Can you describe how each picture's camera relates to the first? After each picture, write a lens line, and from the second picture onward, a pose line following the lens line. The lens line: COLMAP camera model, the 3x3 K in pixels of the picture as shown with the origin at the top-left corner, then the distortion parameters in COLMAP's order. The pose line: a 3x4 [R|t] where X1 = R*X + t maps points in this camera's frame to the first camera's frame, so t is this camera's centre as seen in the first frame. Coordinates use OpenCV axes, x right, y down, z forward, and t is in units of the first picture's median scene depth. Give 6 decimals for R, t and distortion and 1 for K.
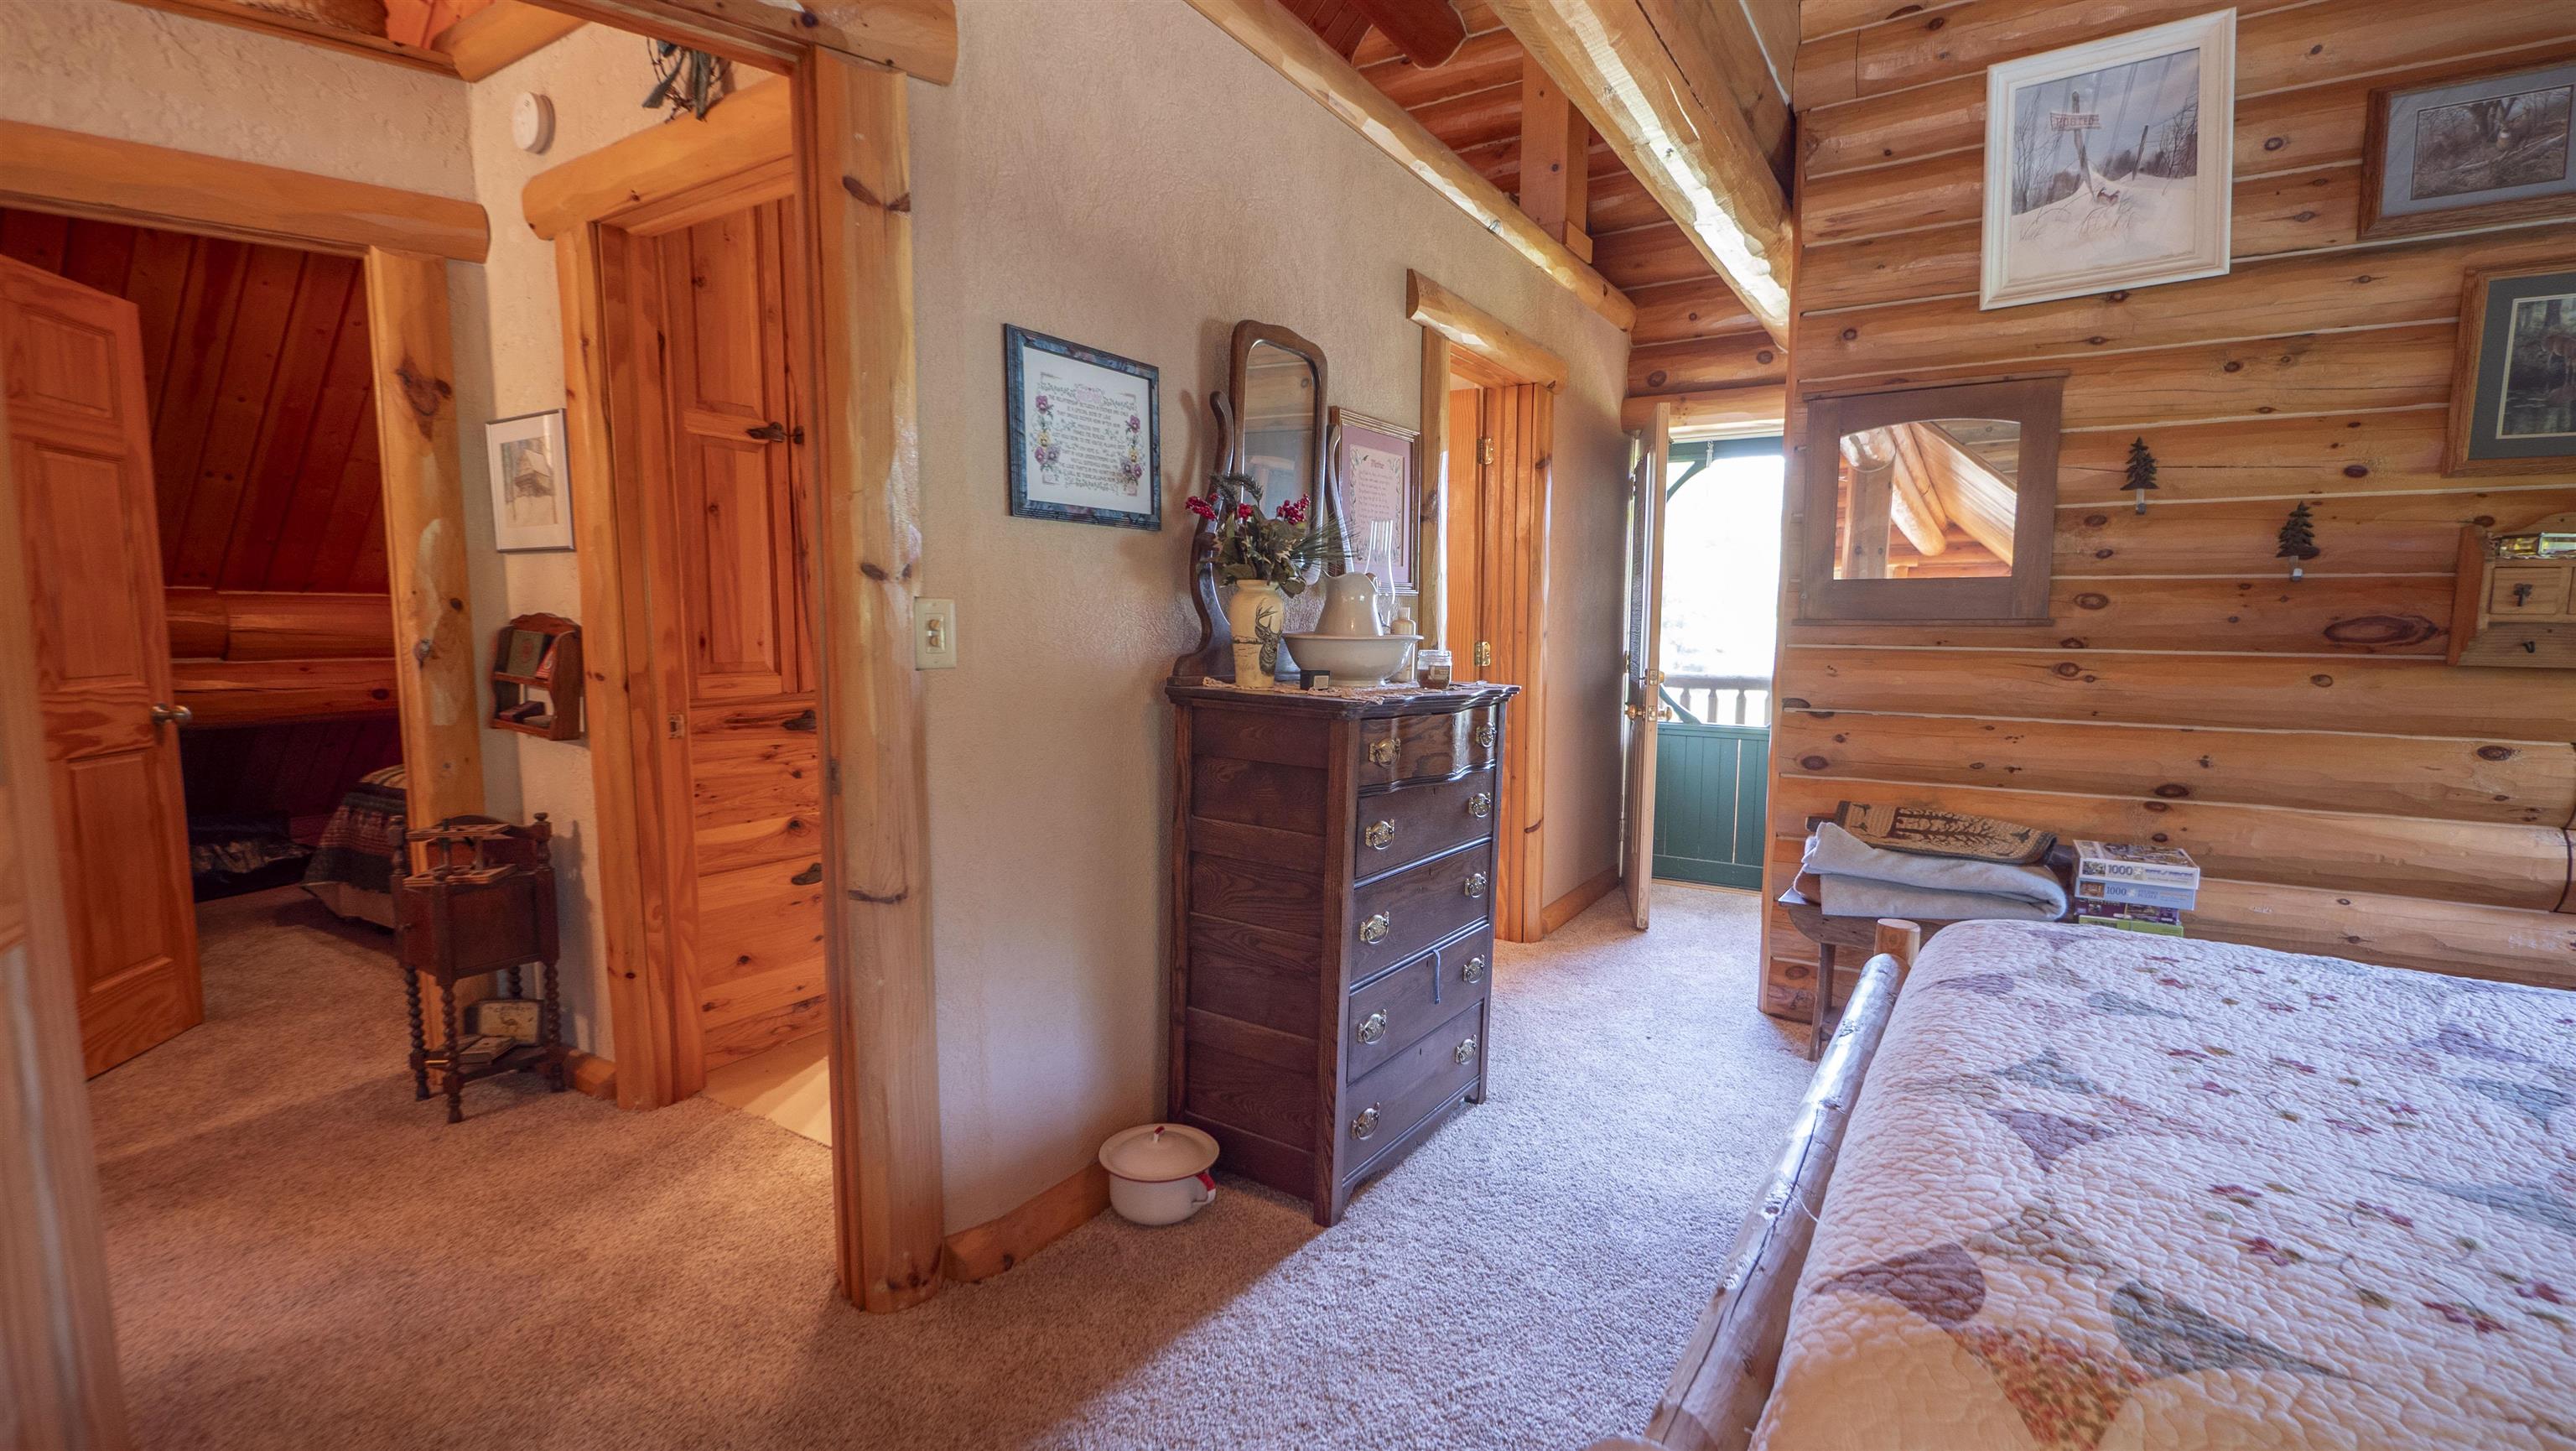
lens RADIAL K [[1121.6, 0, 1309.7], [0, 1121.6, 735.2], [0, 0, 1]] dist [-0.007266, 0.001449]
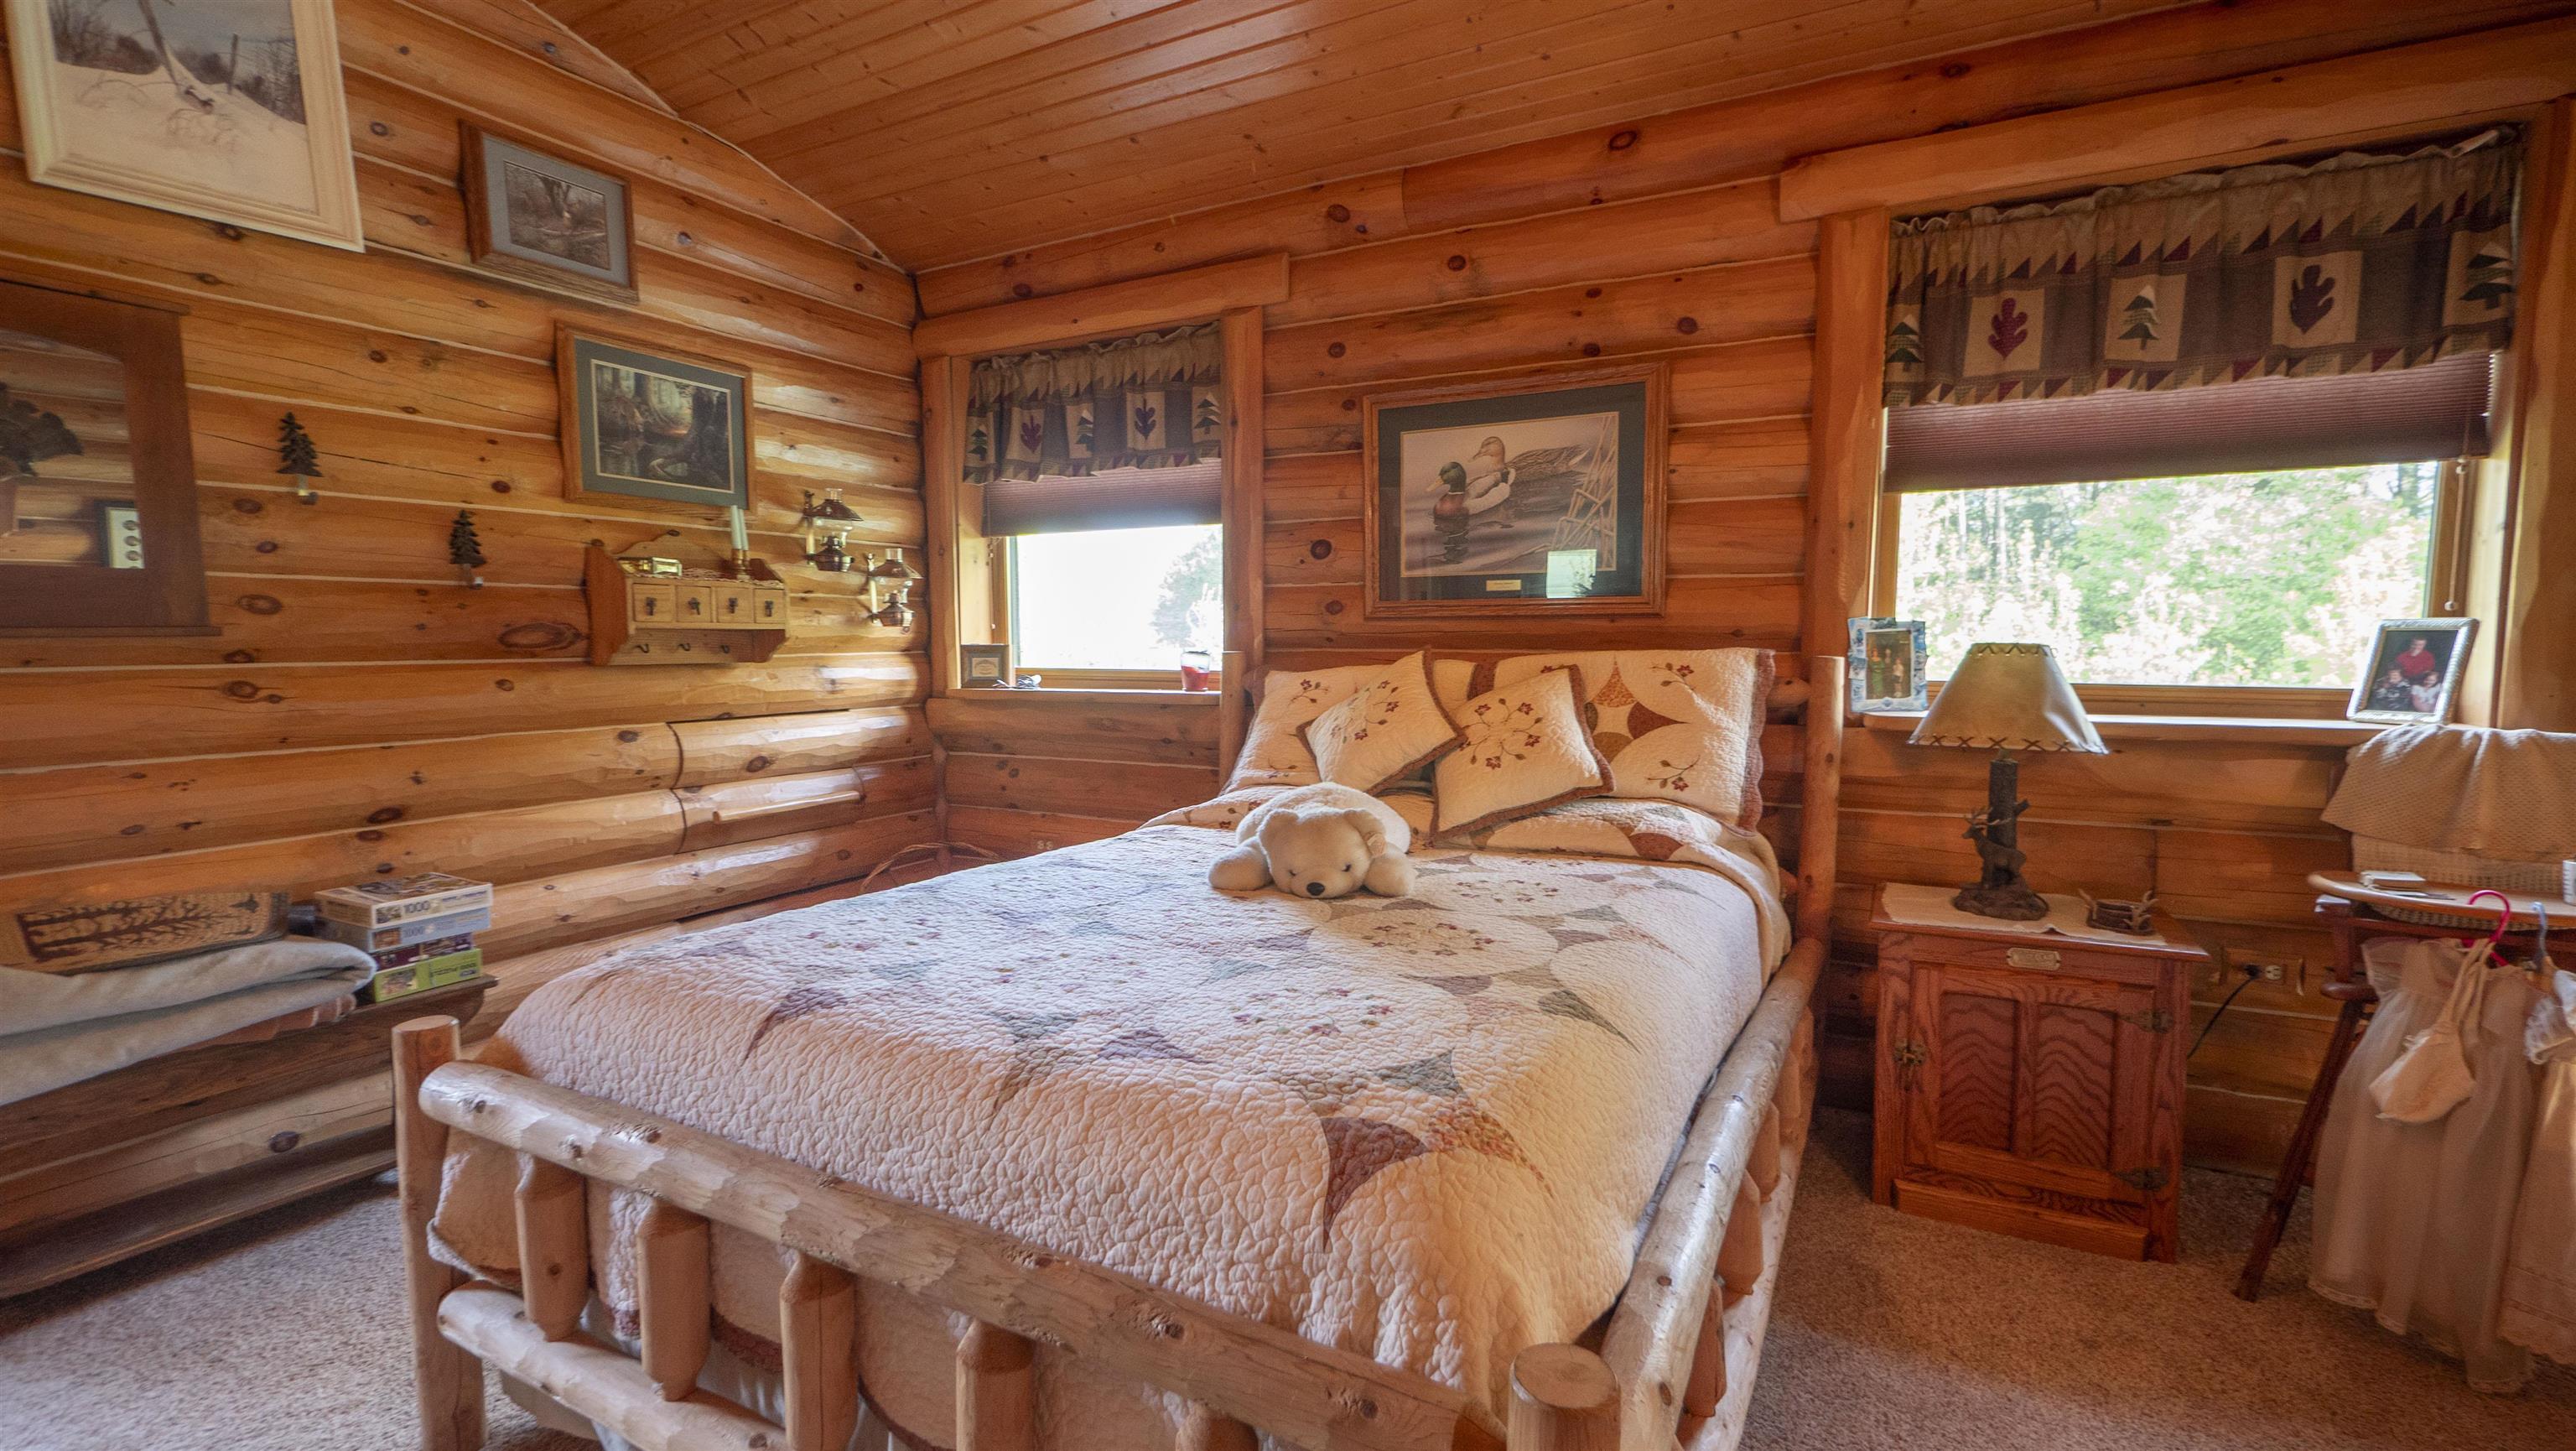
lens RADIAL K [[1121.6, 0, 1315.5], [0, 1121.6, 739.6], [0, 0, 1]] dist [-0.007266, 0.001449]
pose [[-0.070765, -0.098489, 0.992619, -0.193116], [0.105630, 0.988778, 0.105638, -0.029563], [-0.991884, 0.112325, -0.059567, 0.323320]]
